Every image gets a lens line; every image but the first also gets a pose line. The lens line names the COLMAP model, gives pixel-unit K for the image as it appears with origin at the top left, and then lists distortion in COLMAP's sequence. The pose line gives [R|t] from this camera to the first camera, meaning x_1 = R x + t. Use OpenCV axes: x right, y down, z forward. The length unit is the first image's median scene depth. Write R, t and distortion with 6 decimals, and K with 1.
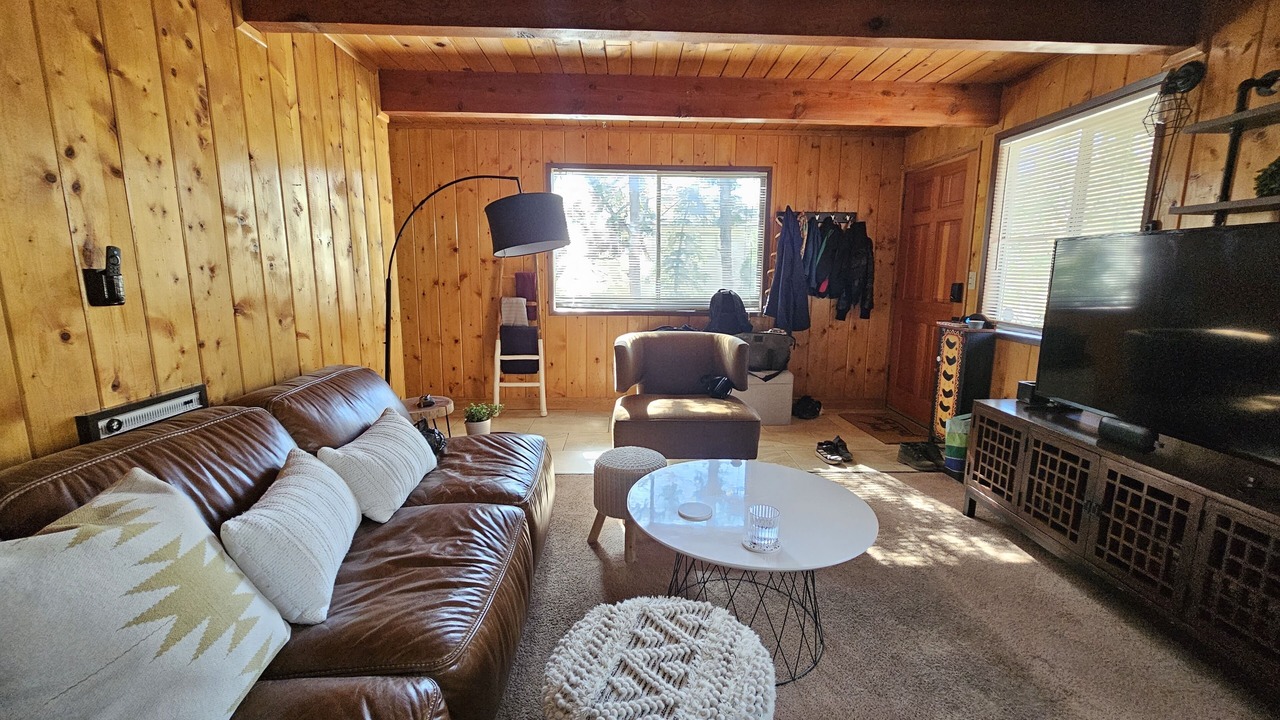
lens RADIAL K [[520.5, 0, 645.5], [0, 520.5, 360.7], [0, 0, 1]] dist [0.003498, 0.000356]
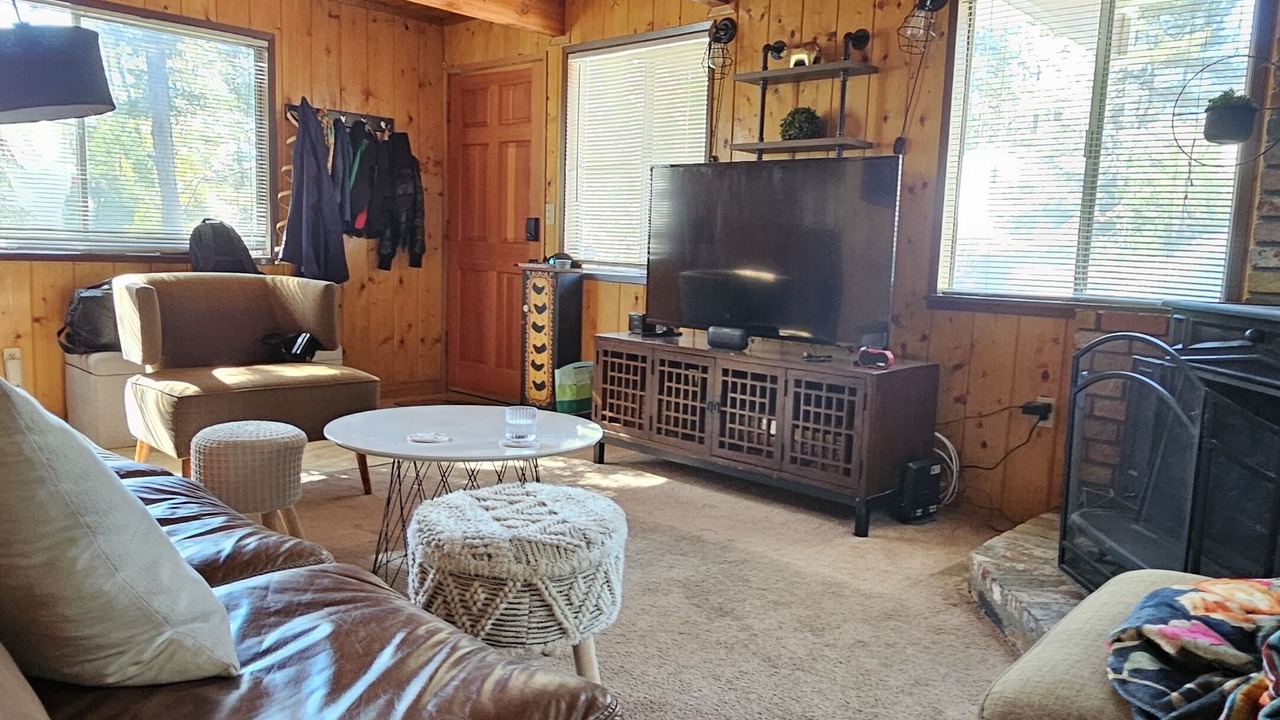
lens RADIAL K [[904.7, 0, 640.0], [0, 904.7, 360.0], [0, 0, 1]] dist [0.007030, 0.004515]
pose [[0.718737, -0.072537, 0.691488, -0.307315], [0.087616, 0.996064, 0.013418, 0.076403], [-0.689739, 0.050941, 0.722264, -0.151724]]
